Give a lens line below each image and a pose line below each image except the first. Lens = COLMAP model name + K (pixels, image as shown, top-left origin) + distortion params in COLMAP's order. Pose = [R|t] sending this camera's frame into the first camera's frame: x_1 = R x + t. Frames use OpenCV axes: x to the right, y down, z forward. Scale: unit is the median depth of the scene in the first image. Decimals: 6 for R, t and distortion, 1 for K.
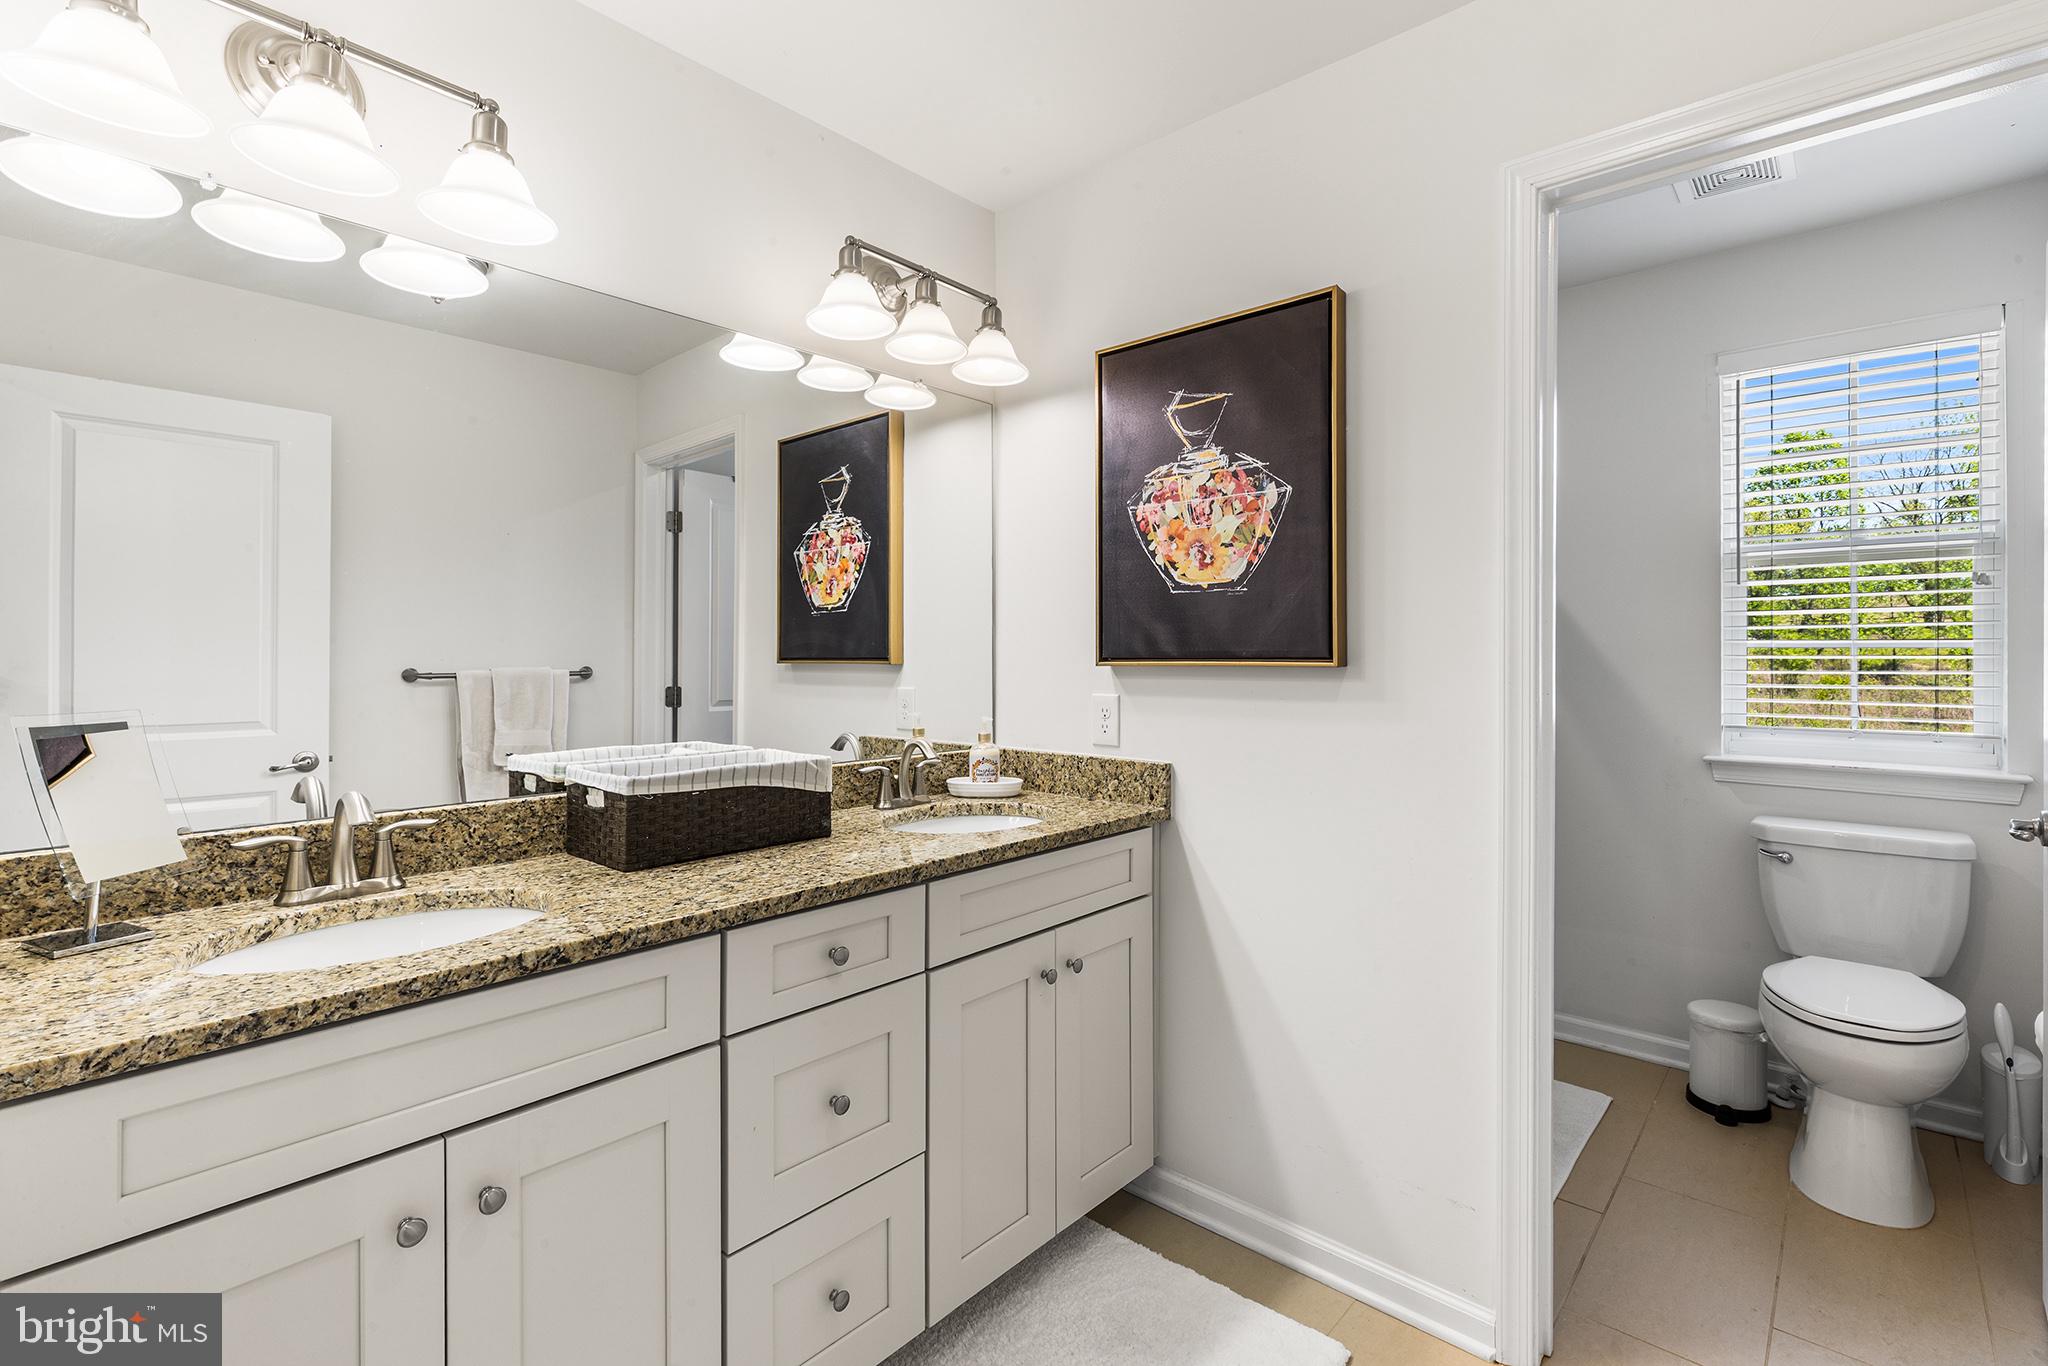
lens RADIAL K [[933.4, 0, 1027.2], [0, 933.4, 656.0], [0, 0, 1]] dist [0.001676, -0.000118]
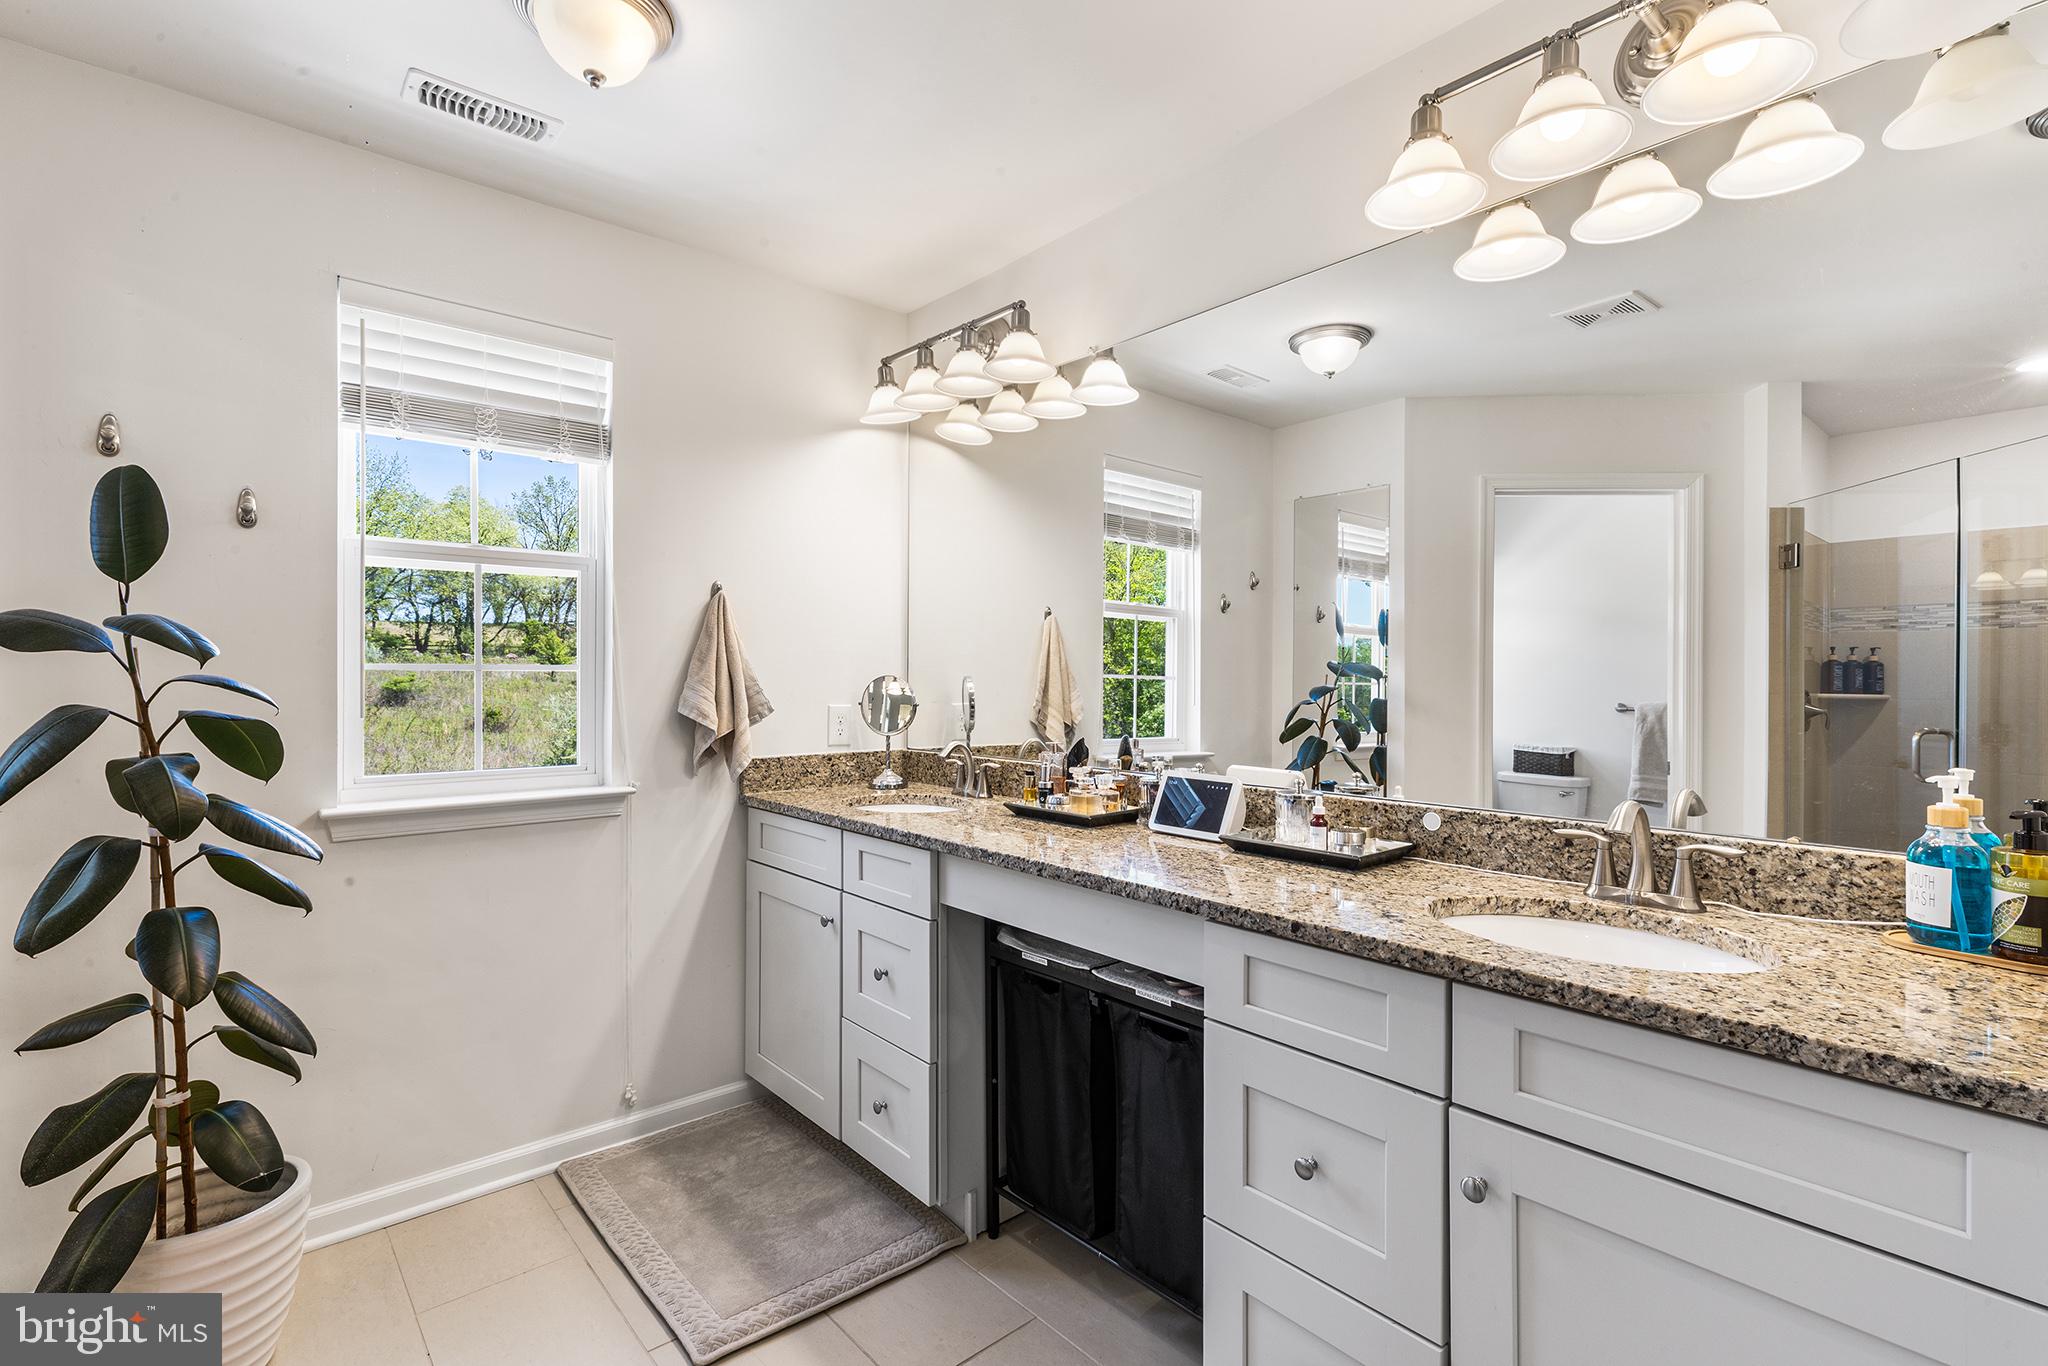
lens RADIAL K [[932.4, 0, 1021.8], [0, 932.4, 665.4], [0, 0, 1]] dist [0.002004, -0.000112]
pose [[-0.117920, -0.006931, -0.992999, 0.382421], [-0.004445, 0.999969, -0.006452, 0.003076], [0.993013, 0.003653, -0.117947, 0.446534]]
